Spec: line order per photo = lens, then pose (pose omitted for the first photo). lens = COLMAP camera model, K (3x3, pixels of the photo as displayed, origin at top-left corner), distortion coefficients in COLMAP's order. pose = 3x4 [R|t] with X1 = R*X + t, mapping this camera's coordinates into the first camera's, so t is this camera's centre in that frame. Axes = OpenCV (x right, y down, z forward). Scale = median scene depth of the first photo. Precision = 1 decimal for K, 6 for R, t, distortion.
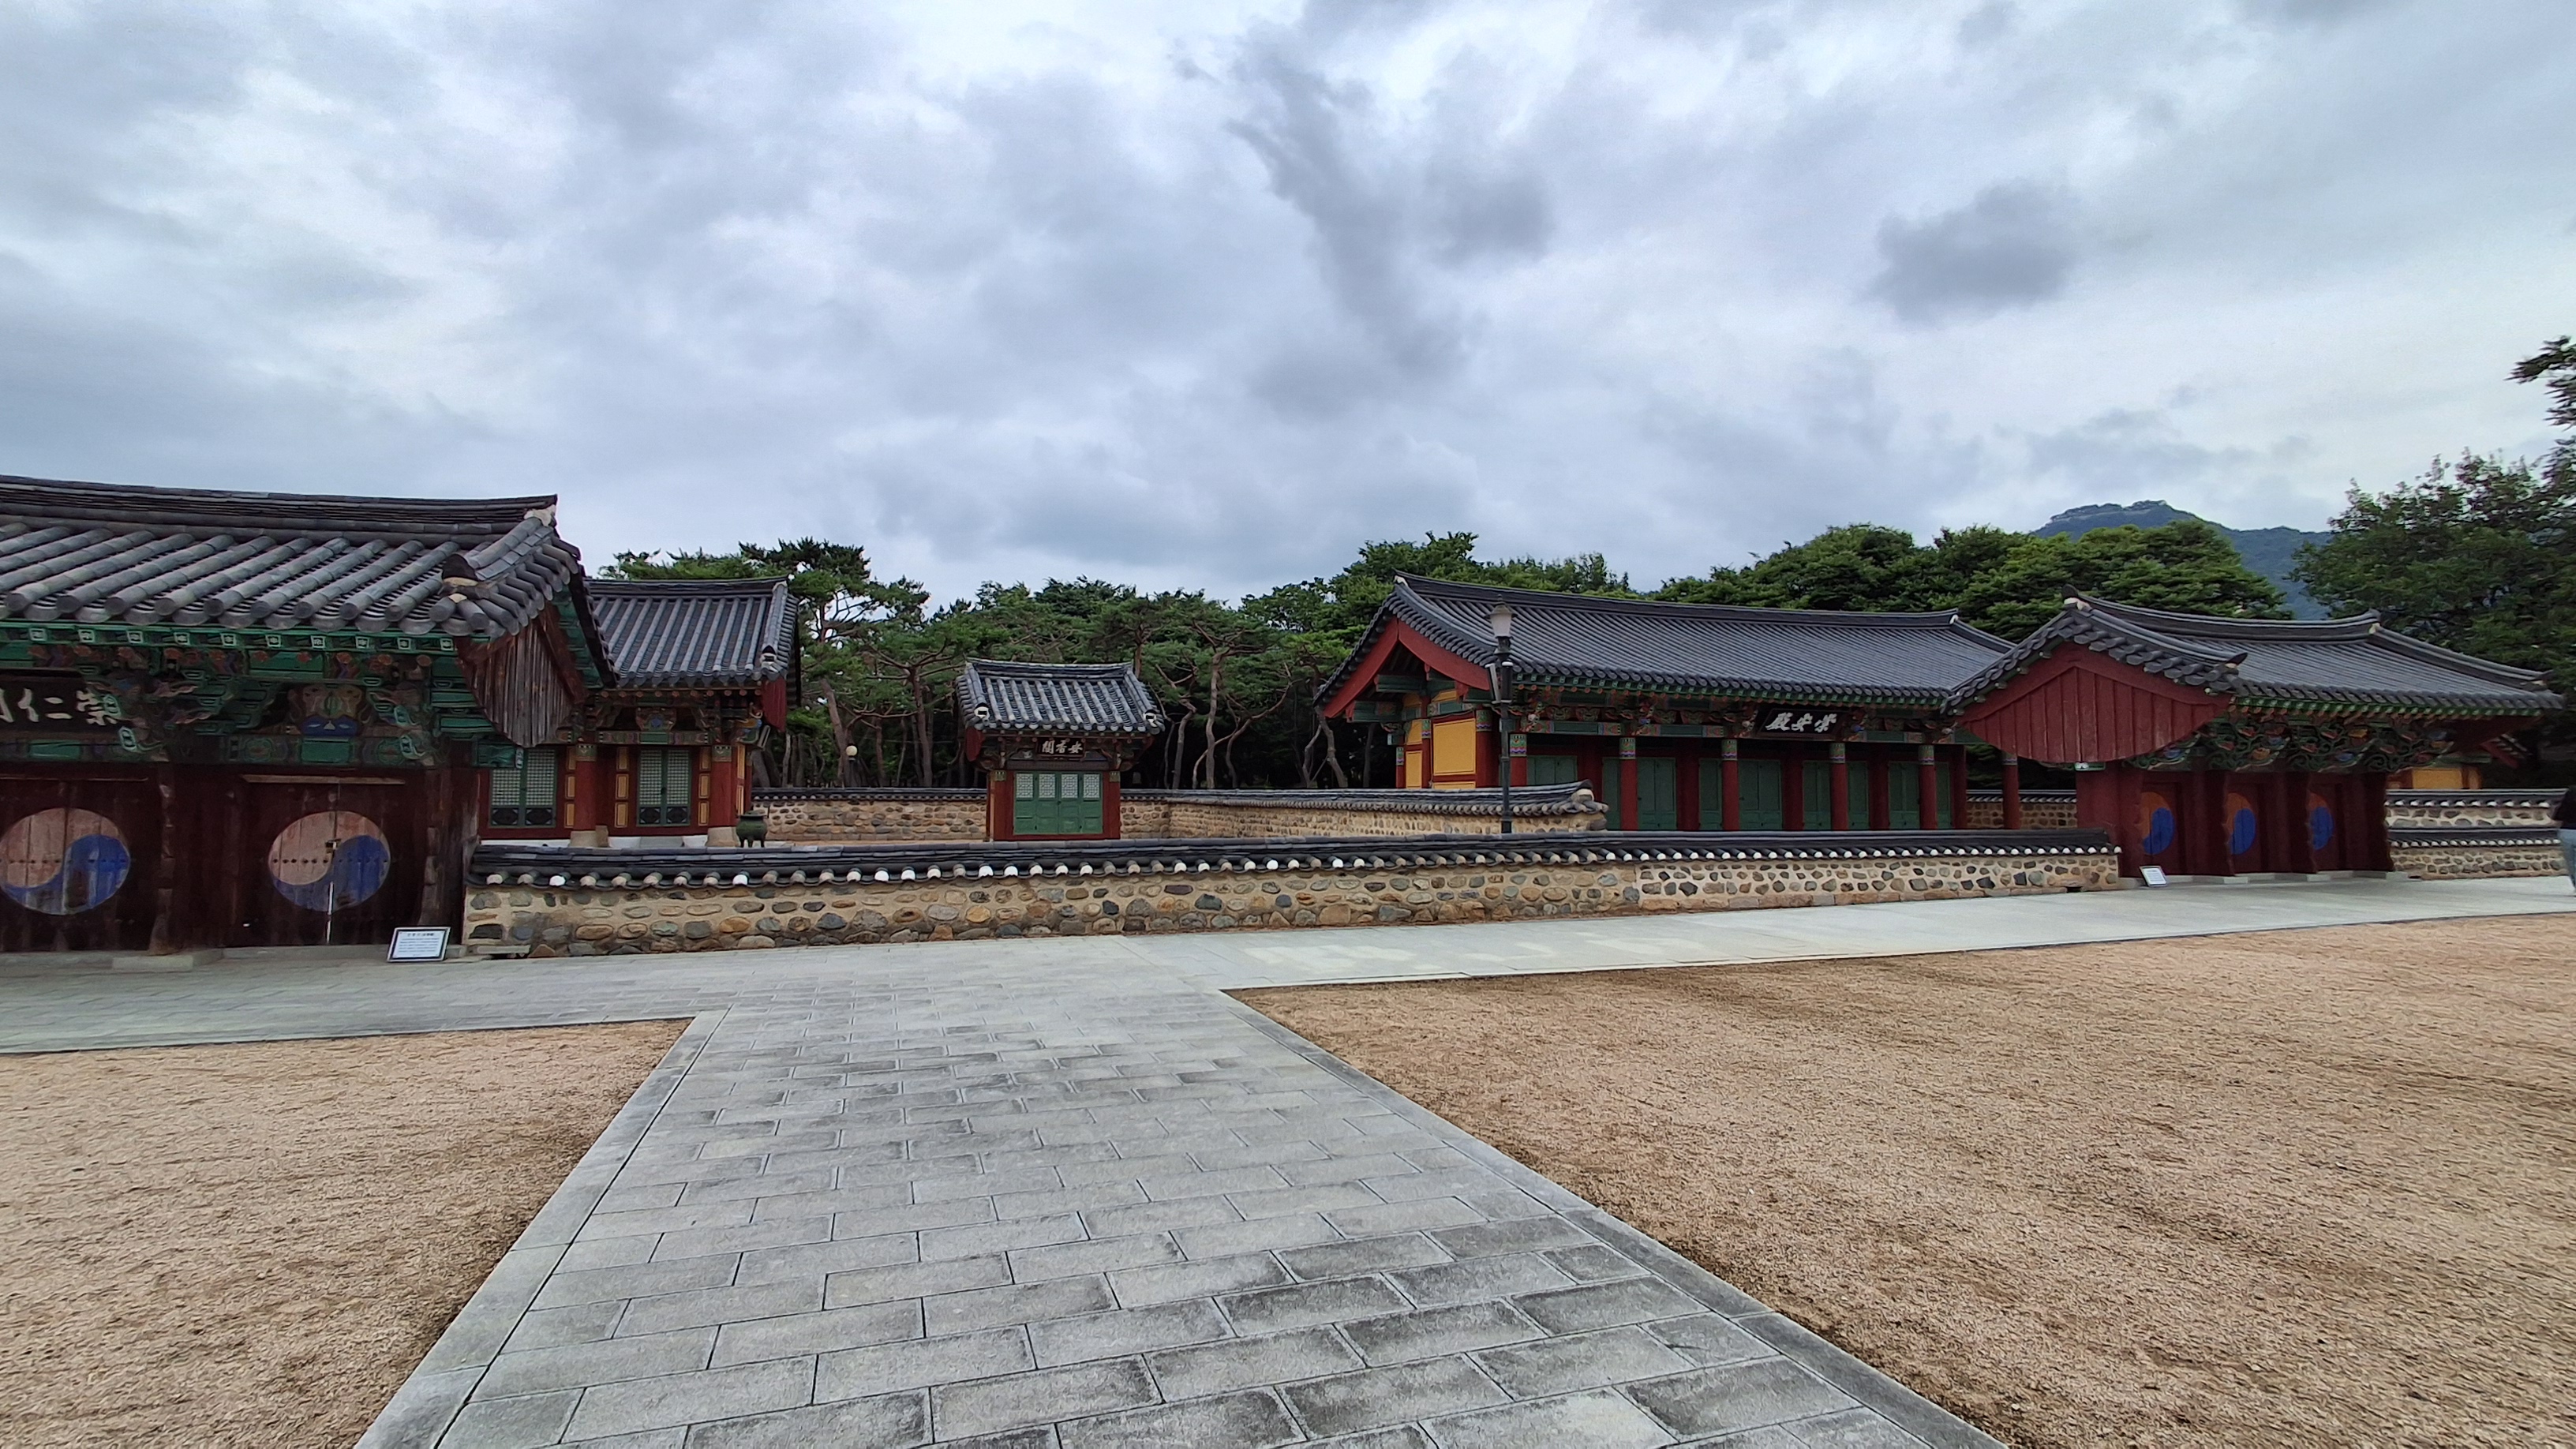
lens RADIAL K [[1162.7, 0, 1374.4], [0, 1162.7, 732.0], [0, 0, 1]] dist [-0.003157, -0.000283]
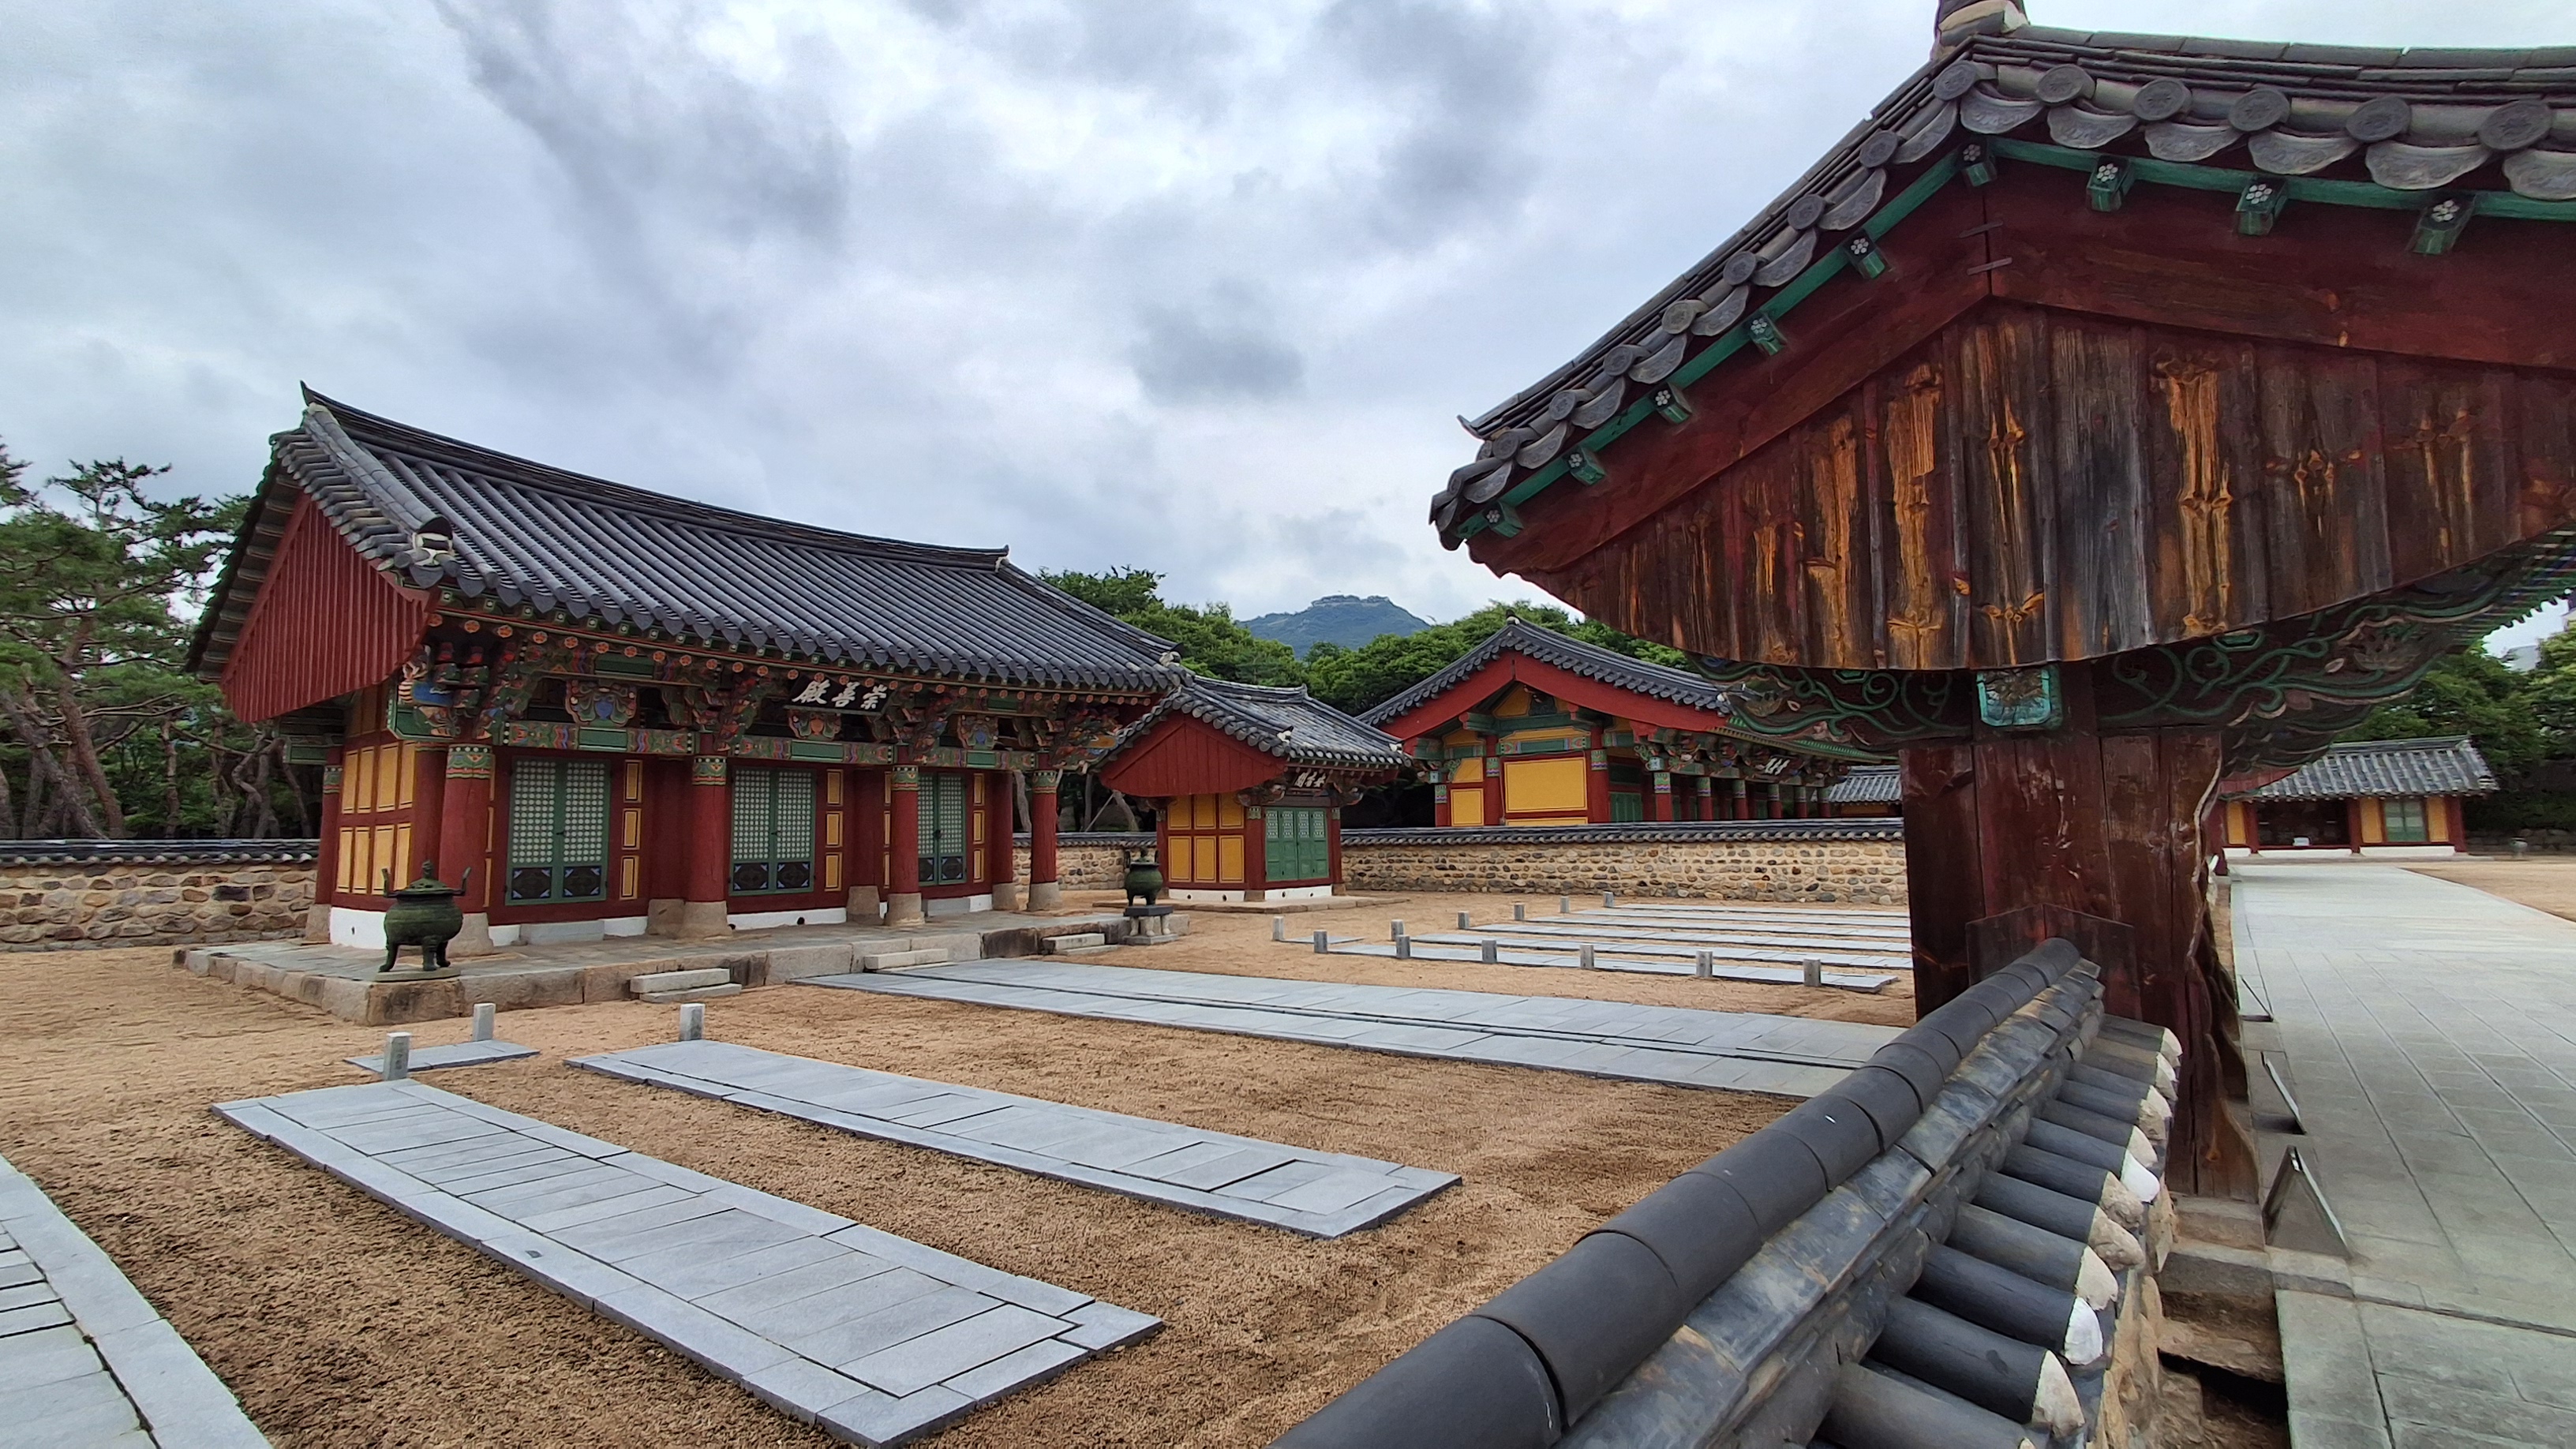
lens RADIAL K [[1162.7, 0, 1374.4], [0, 1162.7, 732.0], [0, 0, 1]] dist [-0.003157, -0.000283]
pose [[0.823815, 0.032931, 0.565901, -0.609150], [-0.007422, 0.998852, -0.047321, 0.015172], [-0.566810, 0.034784, 0.823114, 0.201715]]
